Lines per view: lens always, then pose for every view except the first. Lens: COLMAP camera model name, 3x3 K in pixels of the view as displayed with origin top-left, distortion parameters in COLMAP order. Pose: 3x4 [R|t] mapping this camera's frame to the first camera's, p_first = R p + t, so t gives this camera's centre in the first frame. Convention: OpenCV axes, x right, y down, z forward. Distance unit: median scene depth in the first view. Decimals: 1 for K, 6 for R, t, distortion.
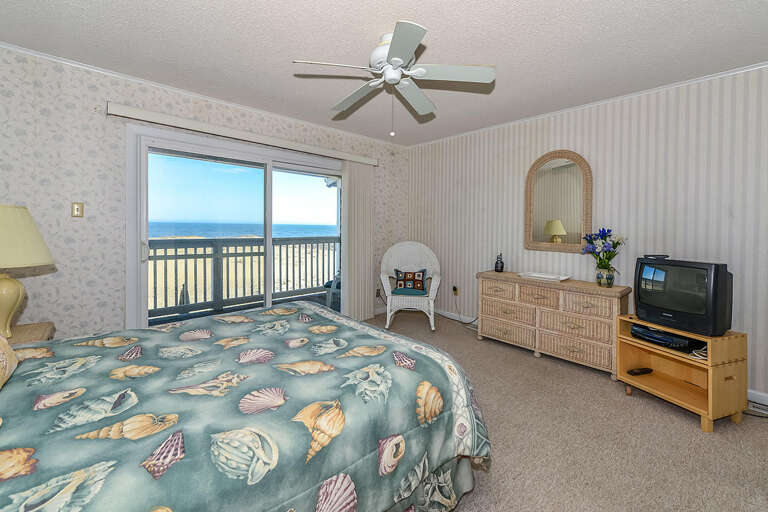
lens RADIAL K [[319.7, 0, 385.5], [0, 319.7, 235.7], [0, 0, 1]] dist [0.000206, -0.000080]
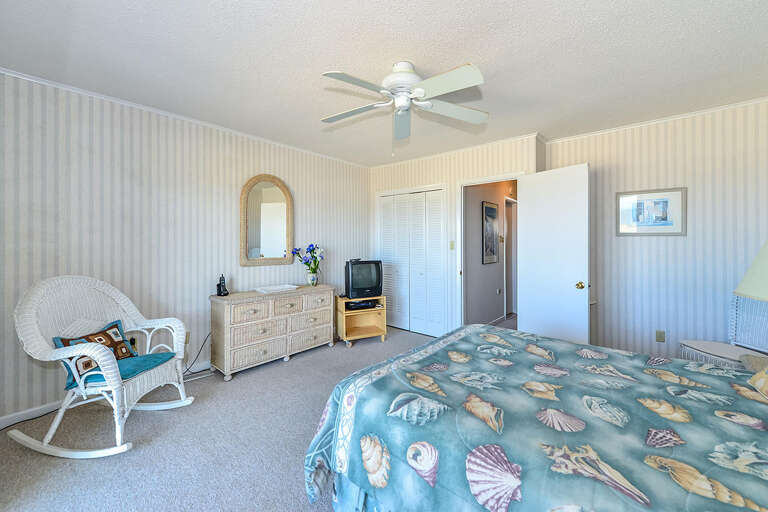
lens RADIAL K [[319.7, 0, 385.5], [0, 319.7, 235.7], [0, 0, 1]] dist [0.000206, -0.000080]
pose [[-0.121365, 0.005047, 0.992595, -1.421358], [0.025038, 0.999684, -0.002021, -0.092540], [-0.992292, 0.024607, -0.121453, 1.678162]]
